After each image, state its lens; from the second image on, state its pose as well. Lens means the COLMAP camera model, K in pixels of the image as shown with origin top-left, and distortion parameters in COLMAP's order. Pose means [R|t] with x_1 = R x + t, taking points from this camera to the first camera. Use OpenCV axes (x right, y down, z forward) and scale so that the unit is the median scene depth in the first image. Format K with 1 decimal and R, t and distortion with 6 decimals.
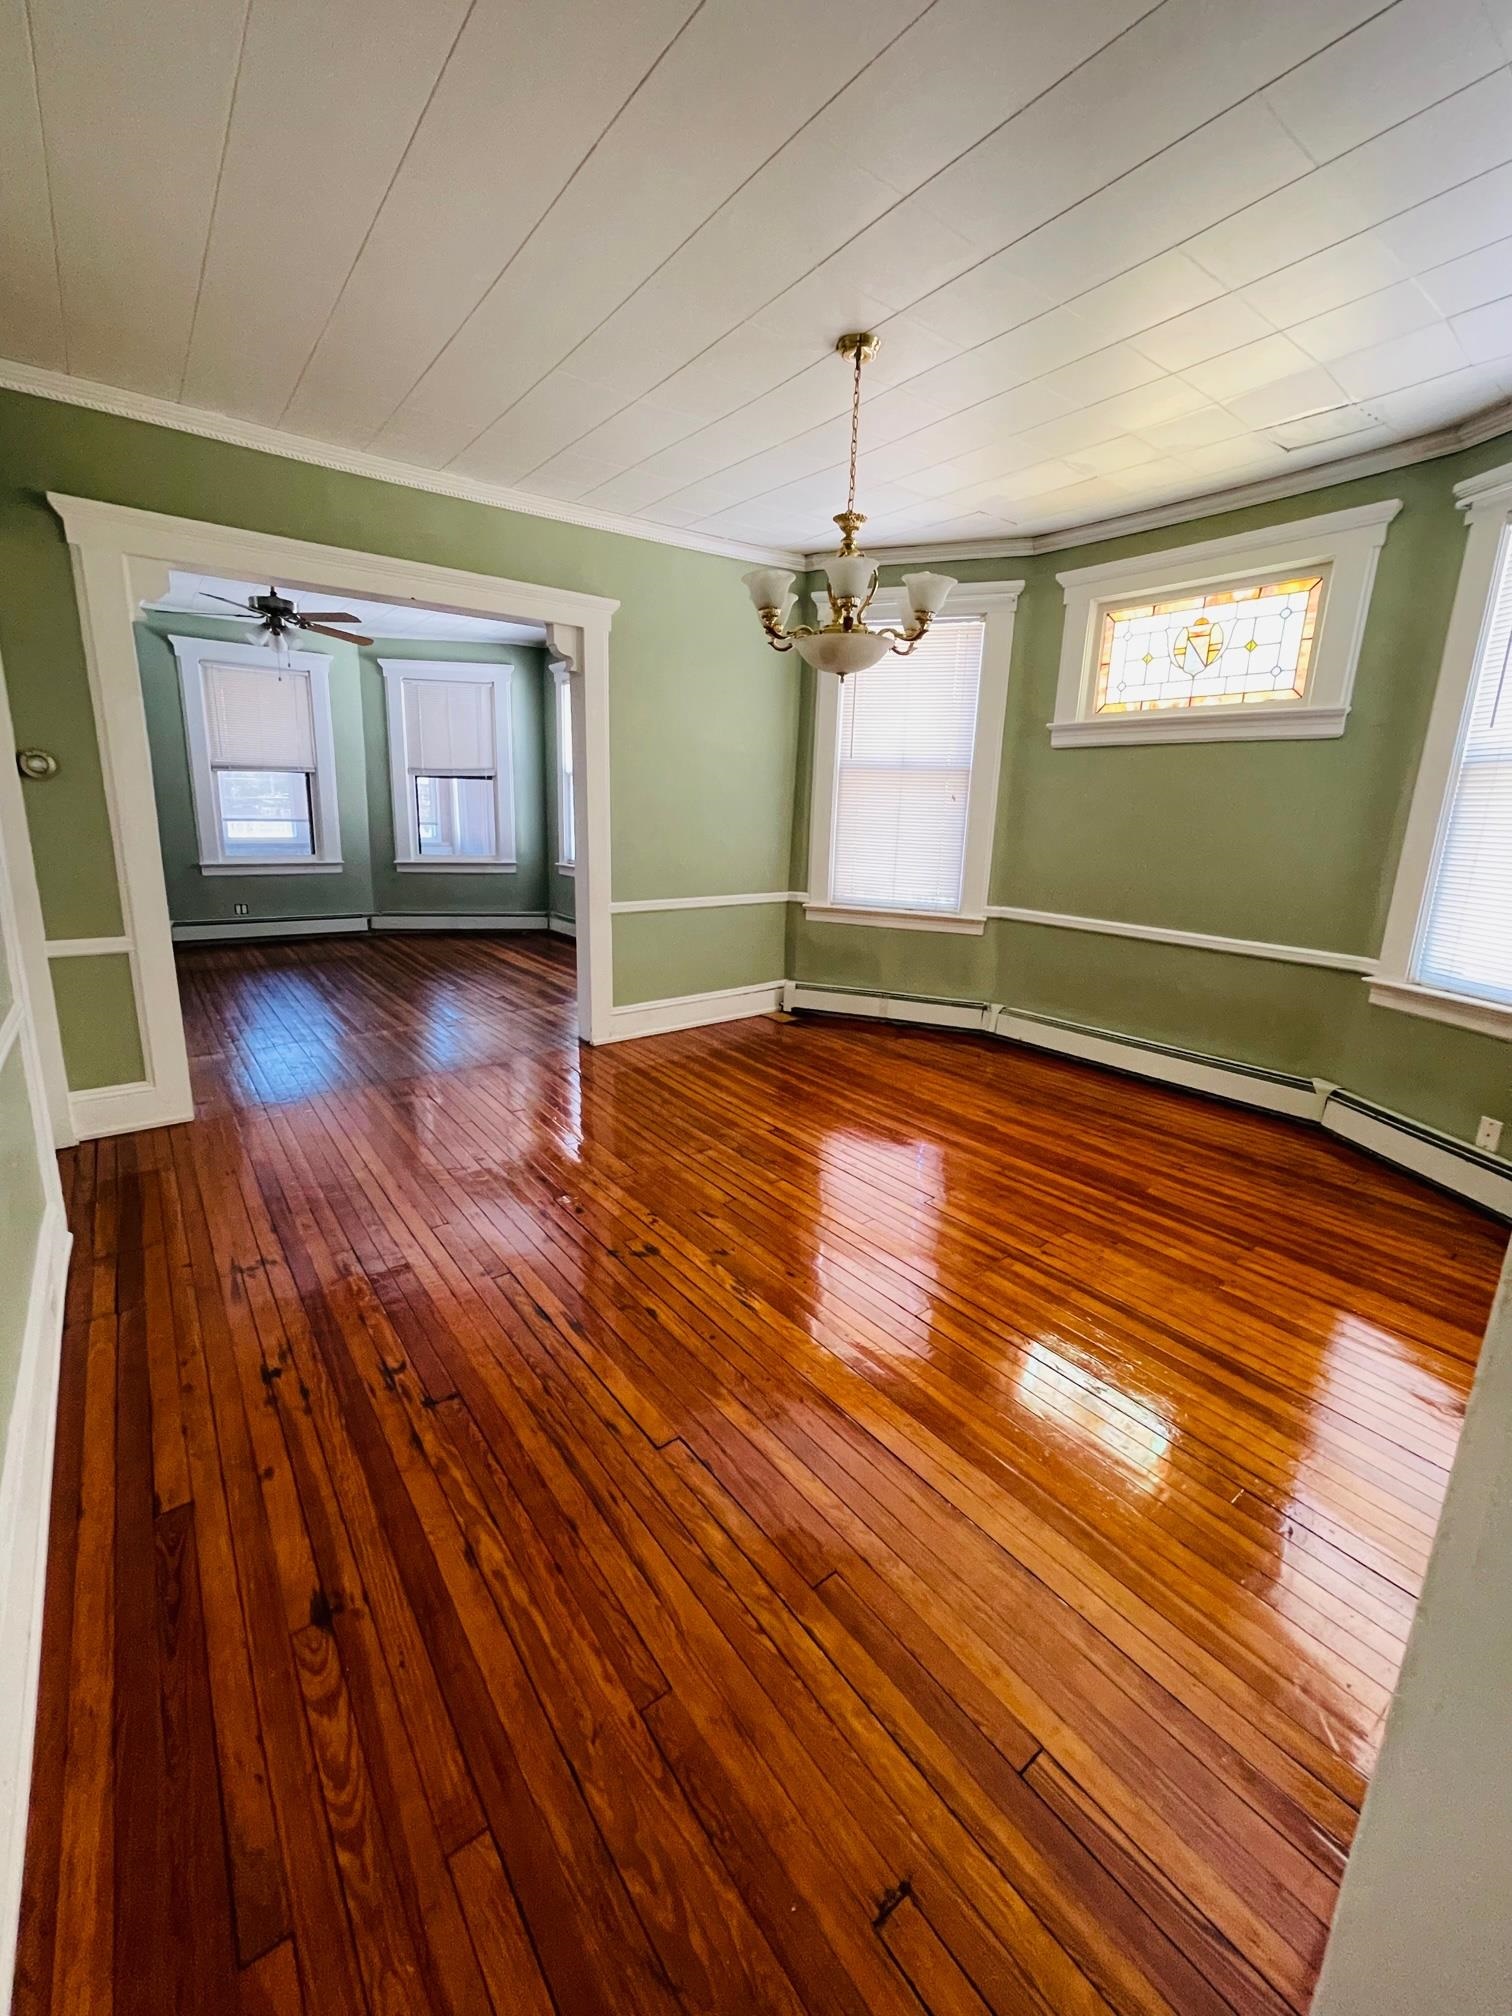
lens RADIAL K [[819.0, 0, 764.8], [0, 819.0, 992.9], [0, 0, 1]] dist [-0.005123, -0.000225]
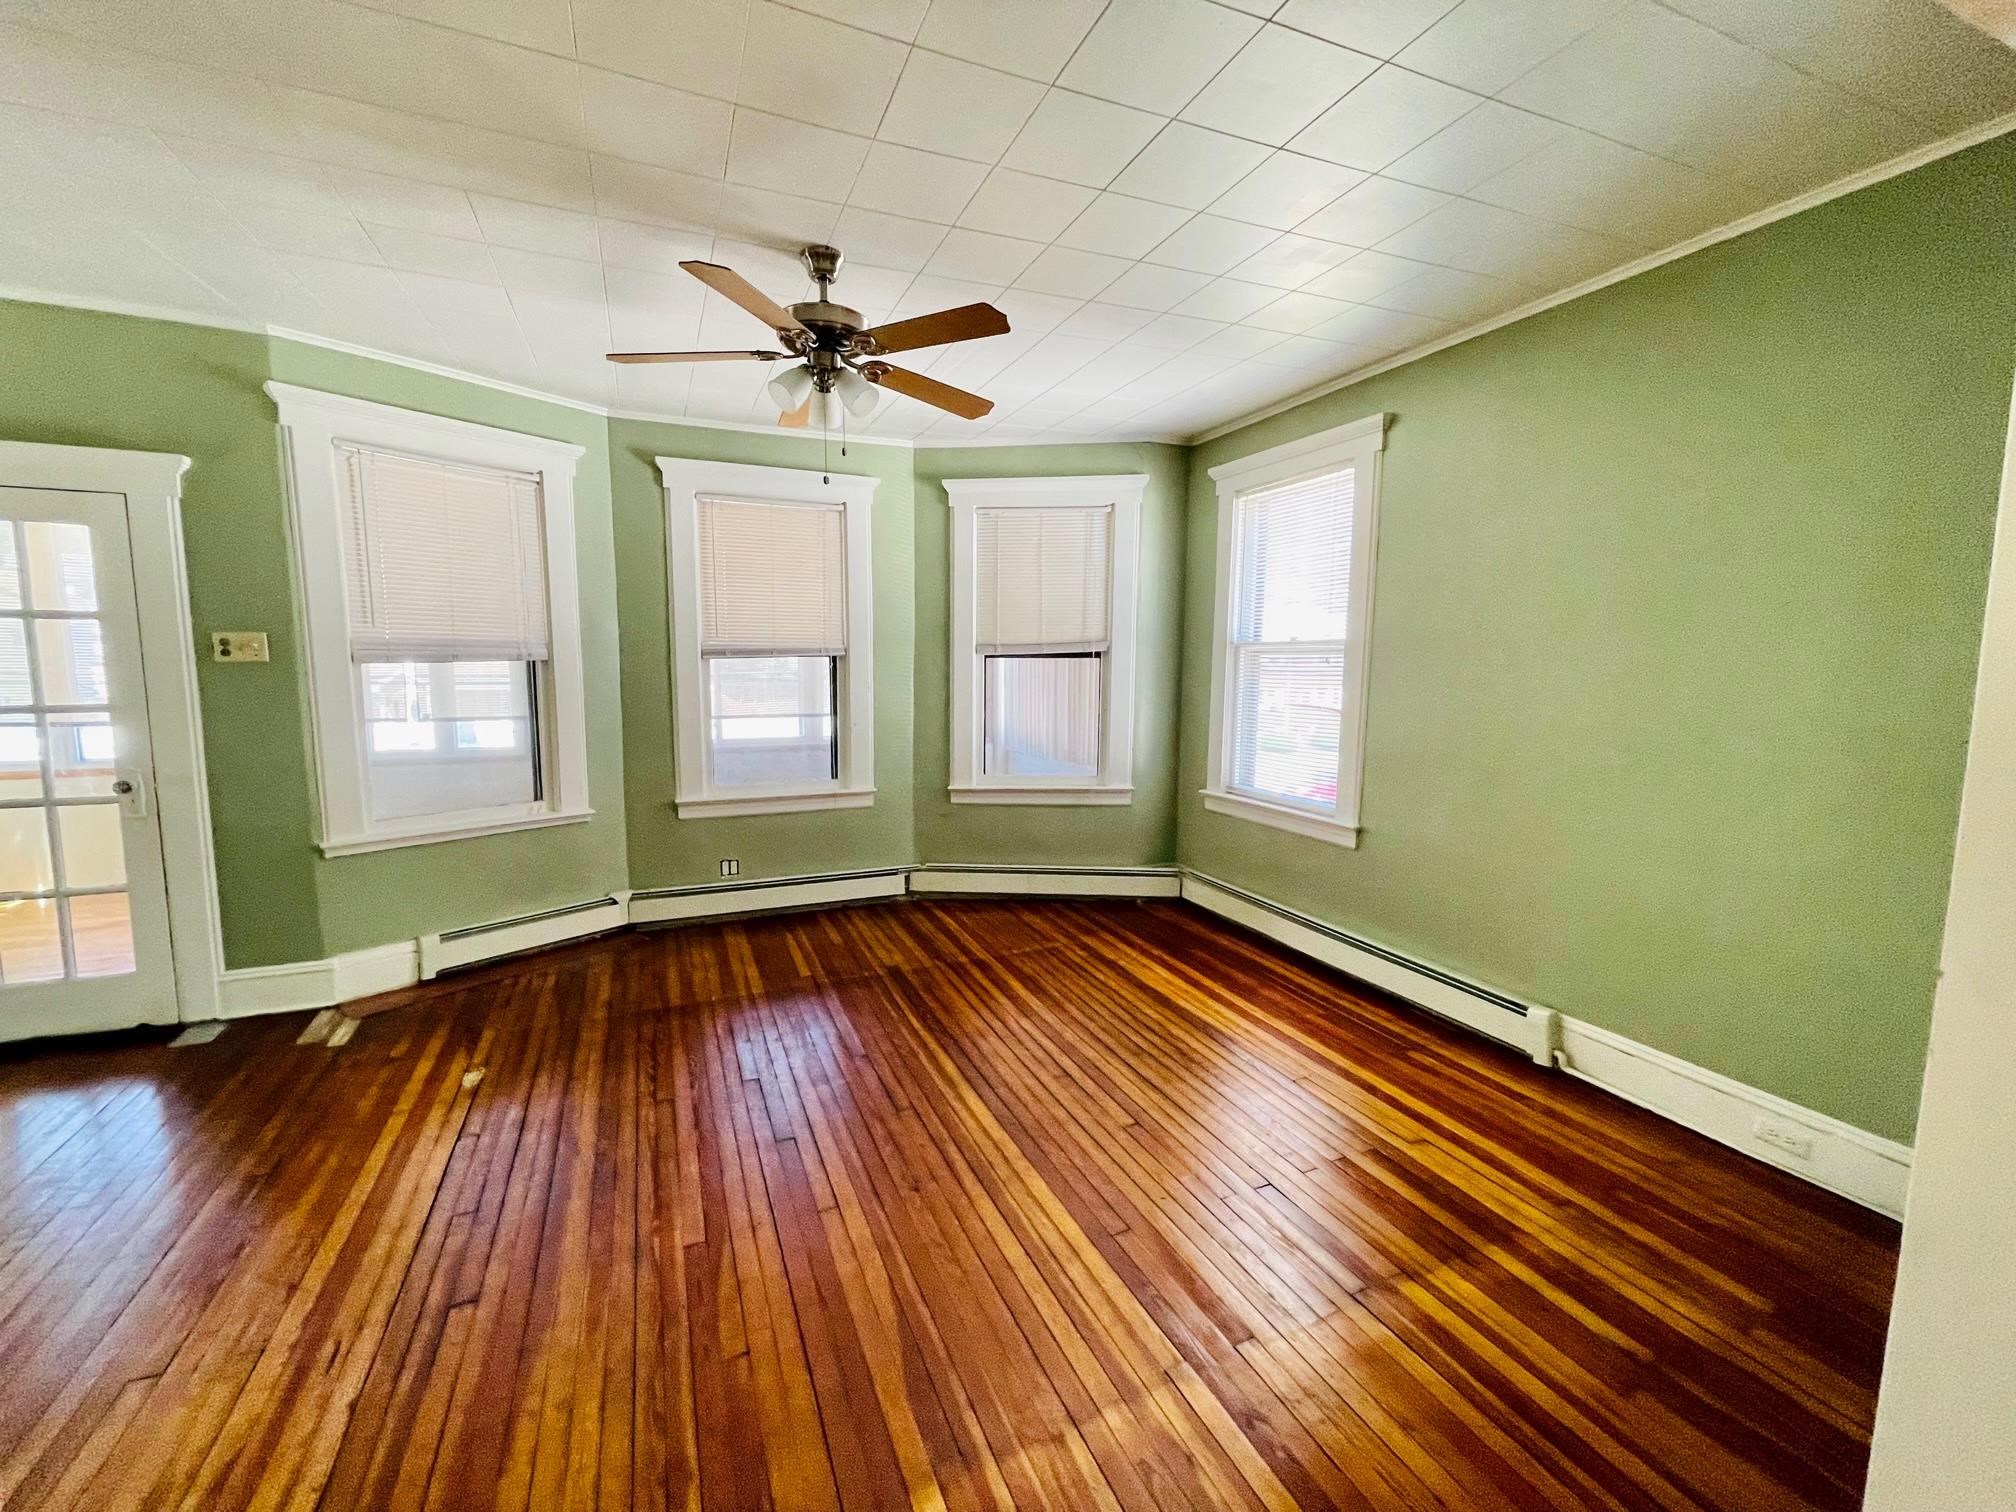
lens RADIAL K [[804.0, 0, 997.0], [0, 804.0, 750.1], [0, 0, 1]] dist [-0.001579, 0.000153]
pose [[0.967011, 0.005292, -0.254679, -0.145062], [-0.032639, 0.994118, -0.103271, -0.071158], [0.252635, 0.108176, 0.961495, 0.228260]]
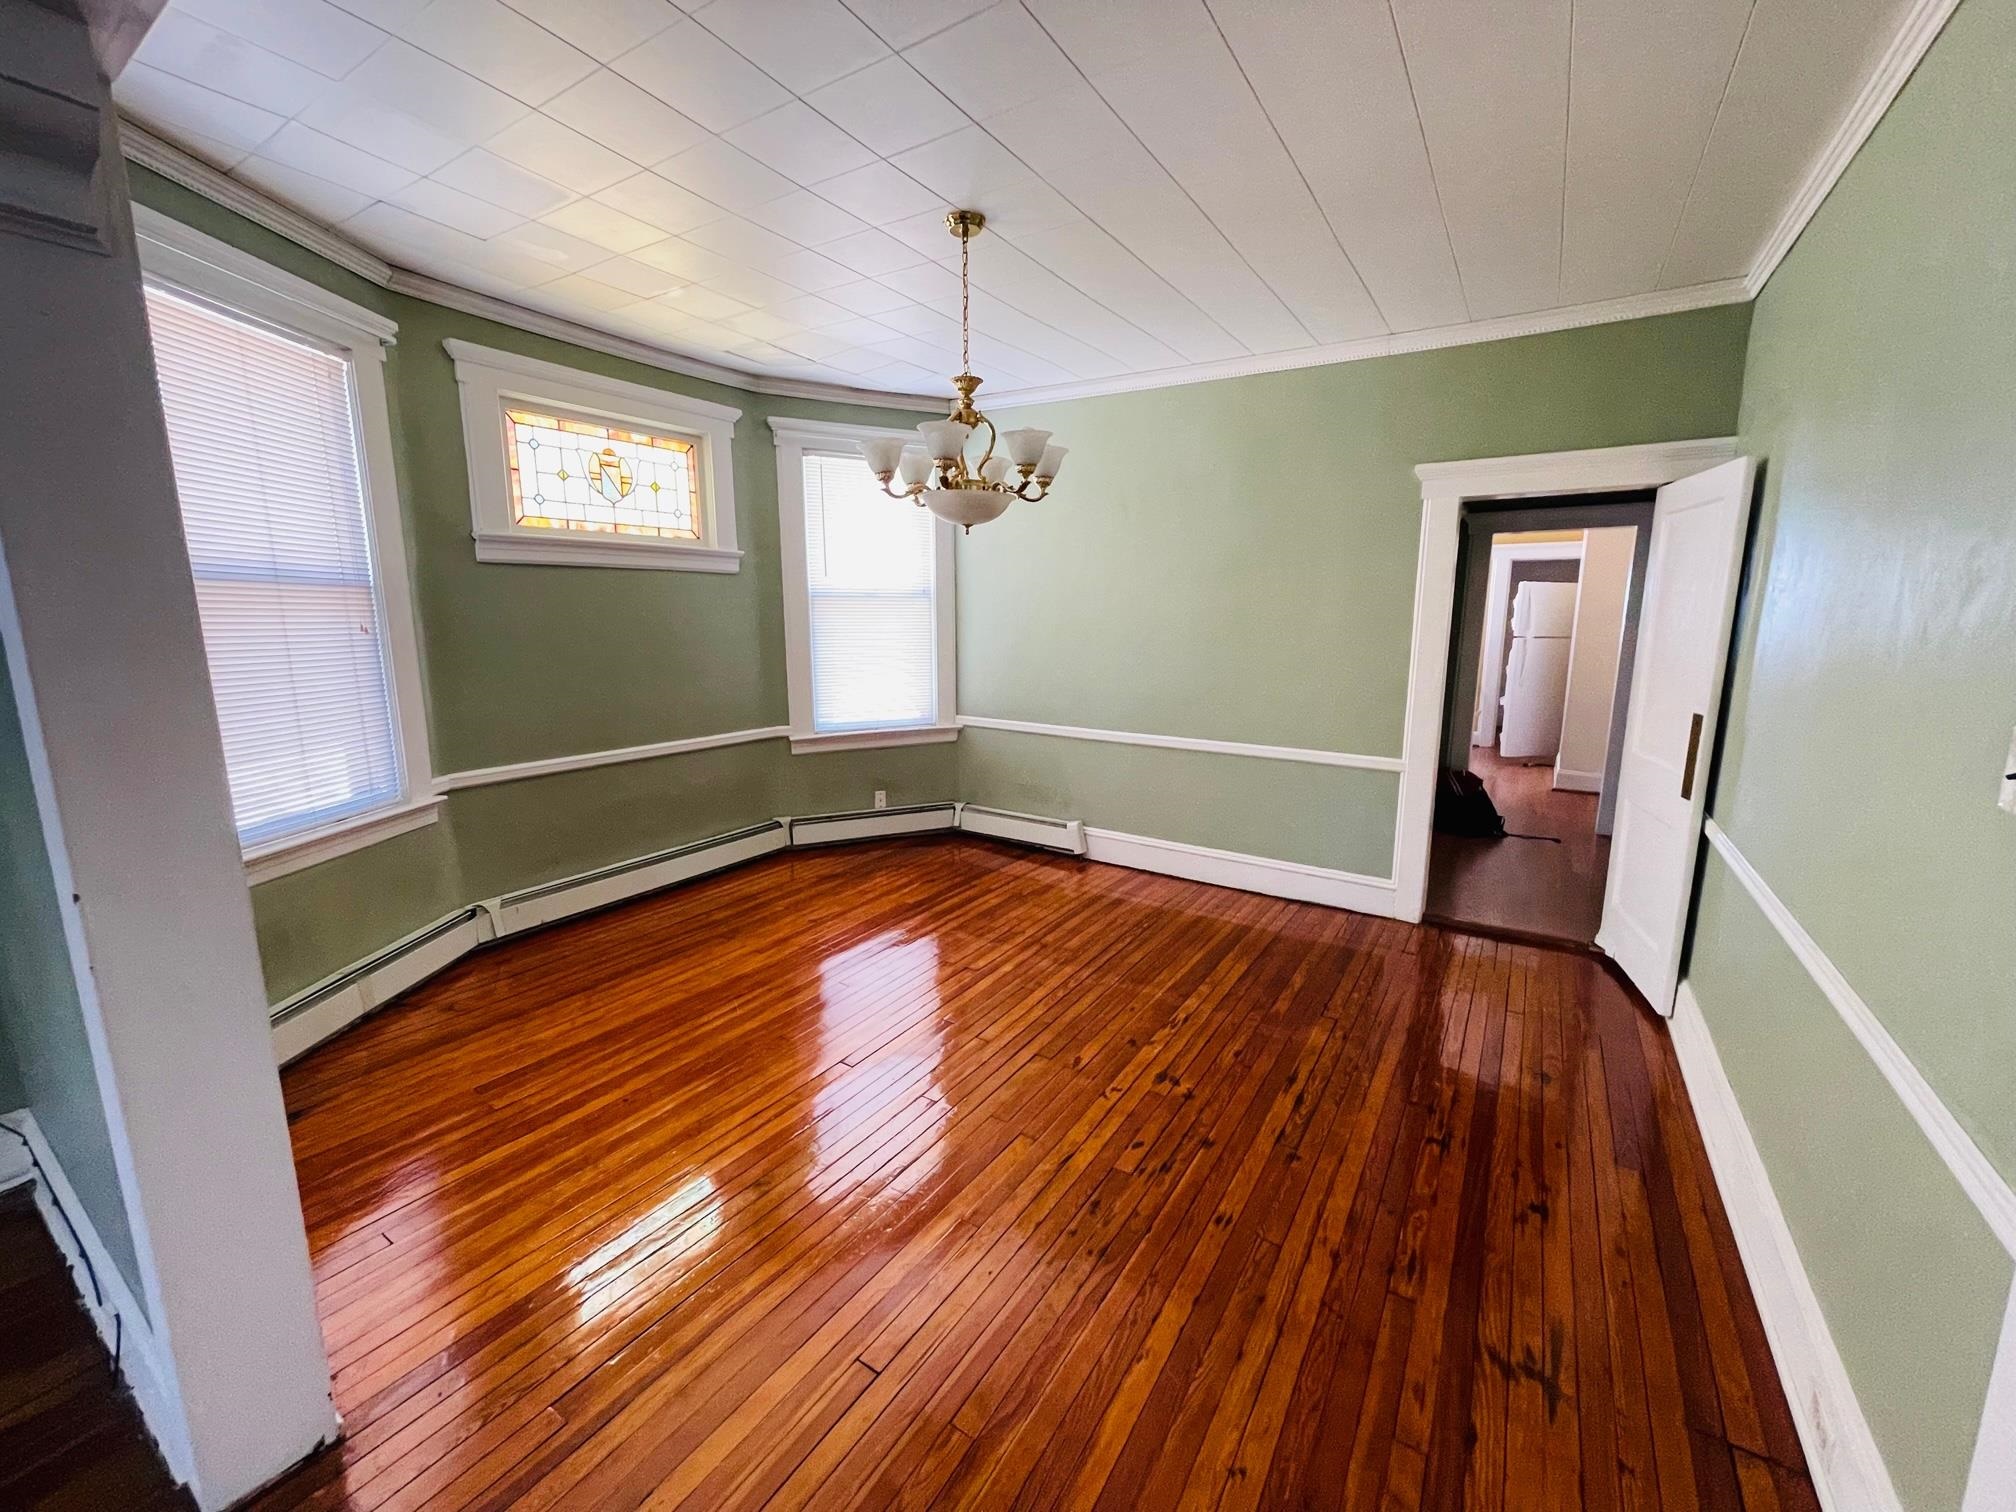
lens RADIAL K [[804.0, 0, 997.0], [0, 804.0, 750.1], [0, 0, 1]] dist [-0.001579, 0.000153]
pose [[-0.318582, -0.190689, 0.928517, -0.847332], [0.203104, 0.943074, 0.263365, -0.352973], [-0.925880, 0.272489, -0.261717, 1.209394]]
